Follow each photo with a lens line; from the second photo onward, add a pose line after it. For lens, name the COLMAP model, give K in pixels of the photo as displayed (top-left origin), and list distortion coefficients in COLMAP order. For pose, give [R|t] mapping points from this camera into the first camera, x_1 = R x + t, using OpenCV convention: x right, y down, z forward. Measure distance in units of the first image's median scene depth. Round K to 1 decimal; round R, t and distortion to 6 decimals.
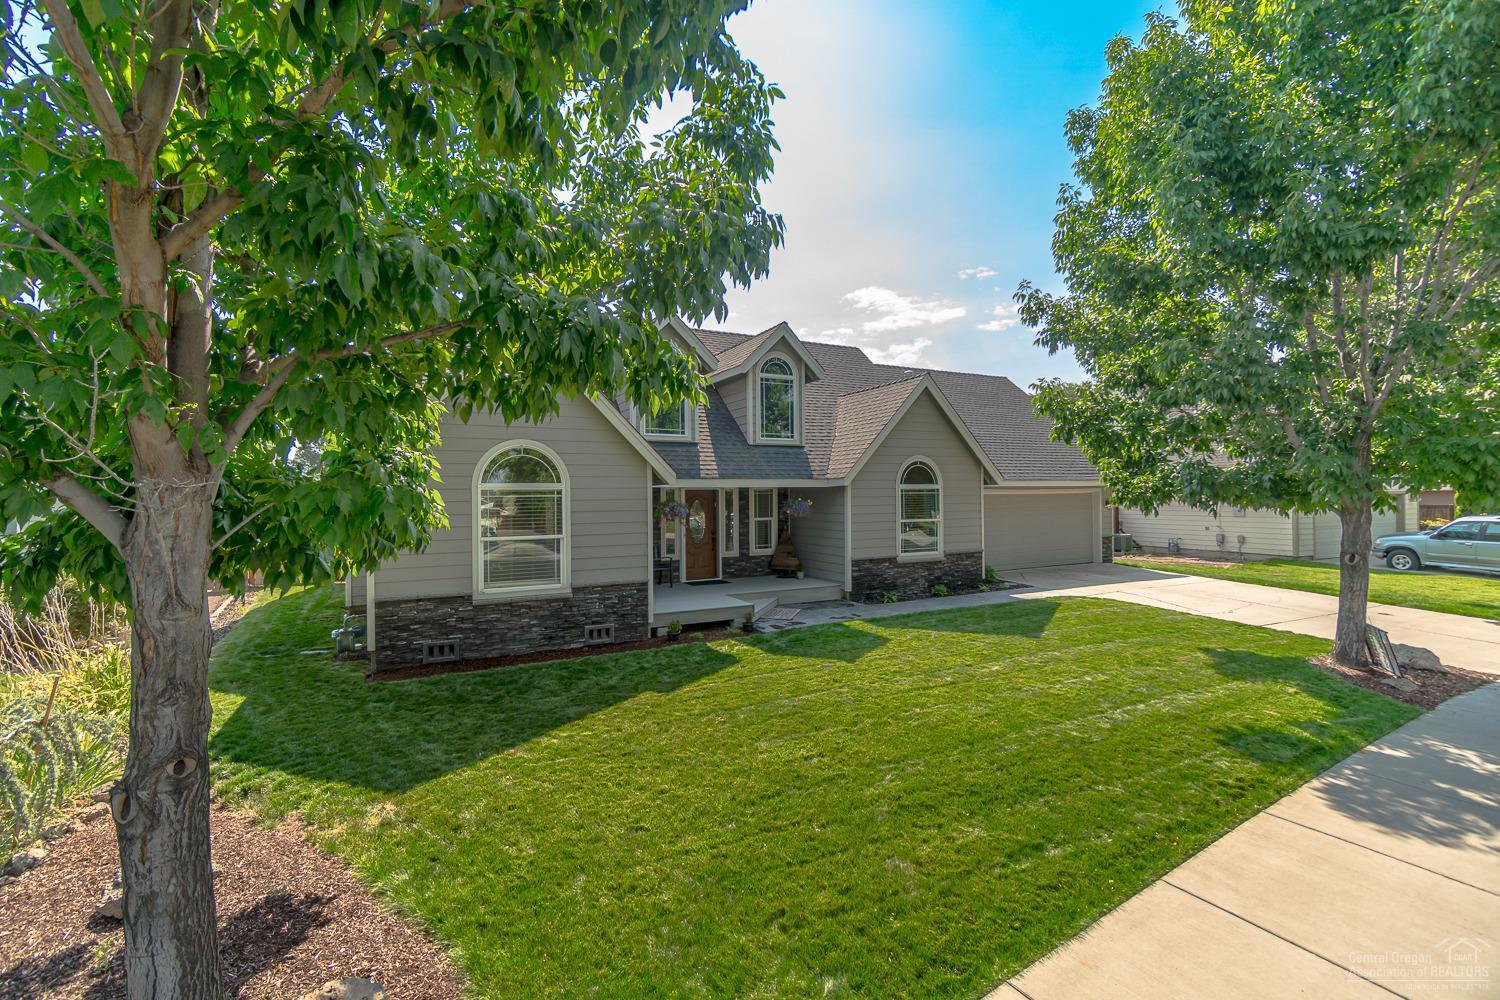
lens RADIAL K [[664.6, 0, 728.4], [0, 664.6, 495.2], [0, 0, 1]] dist [-0.025714, 0.000142]
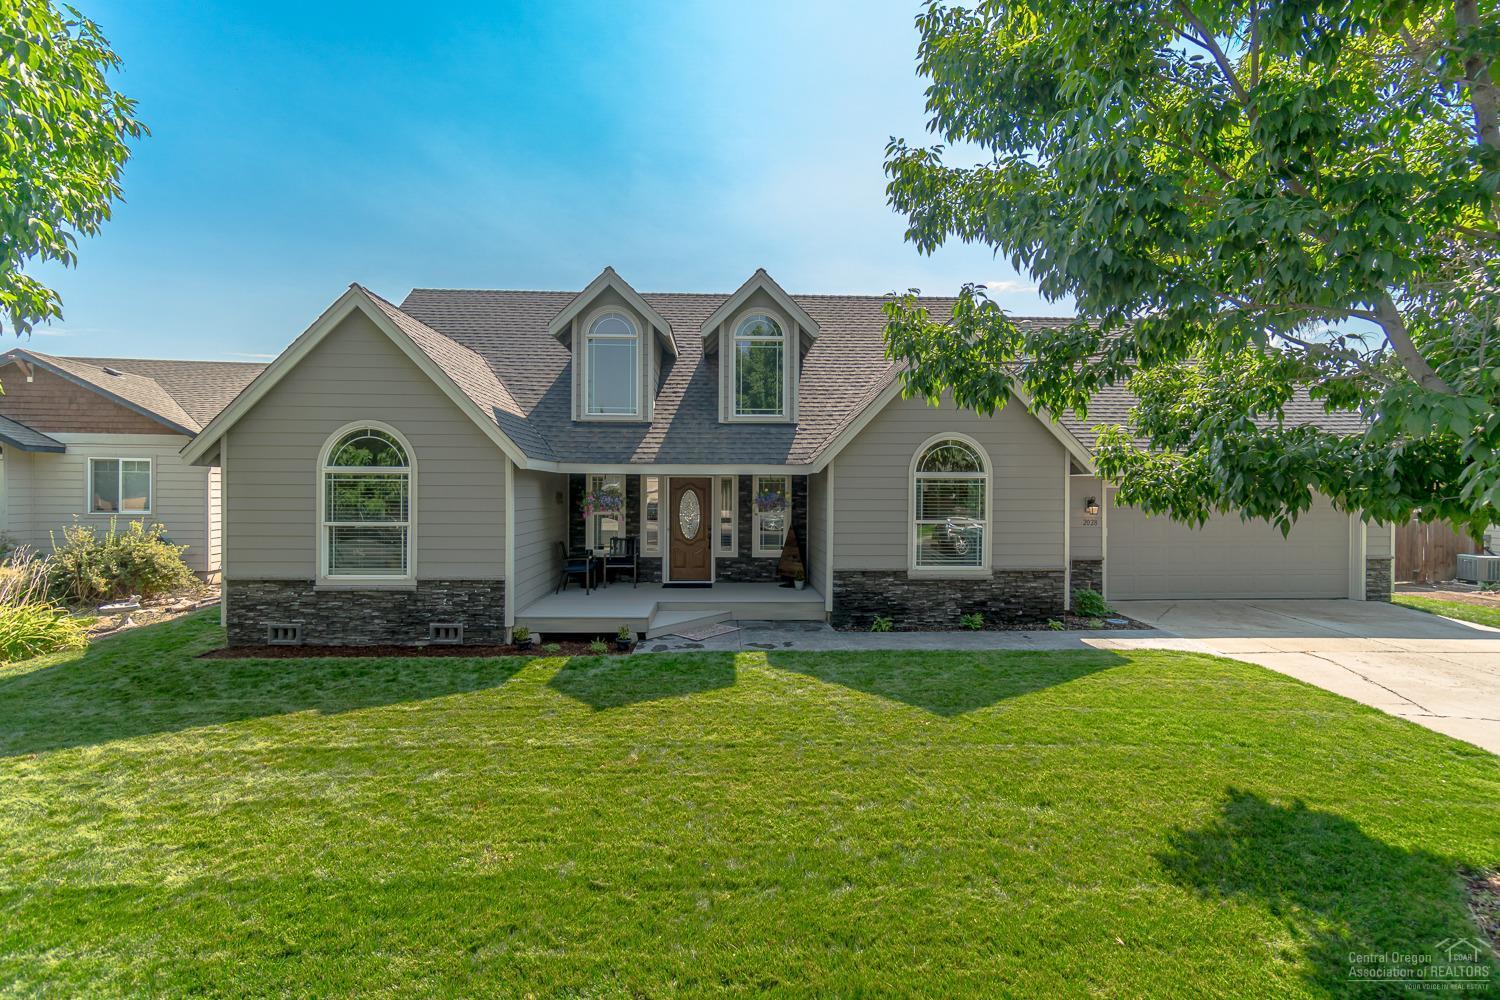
lens RADIAL K [[664.6, 0, 728.4], [0, 664.6, 495.2], [0, 0, 1]] dist [-0.025714, 0.000142]
pose [[0.907382, 0.020462, -0.419809, 0.525481], [-0.014110, 0.999734, 0.018232, -0.001882], [0.420070, -0.010620, 0.907429, 0.339840]]
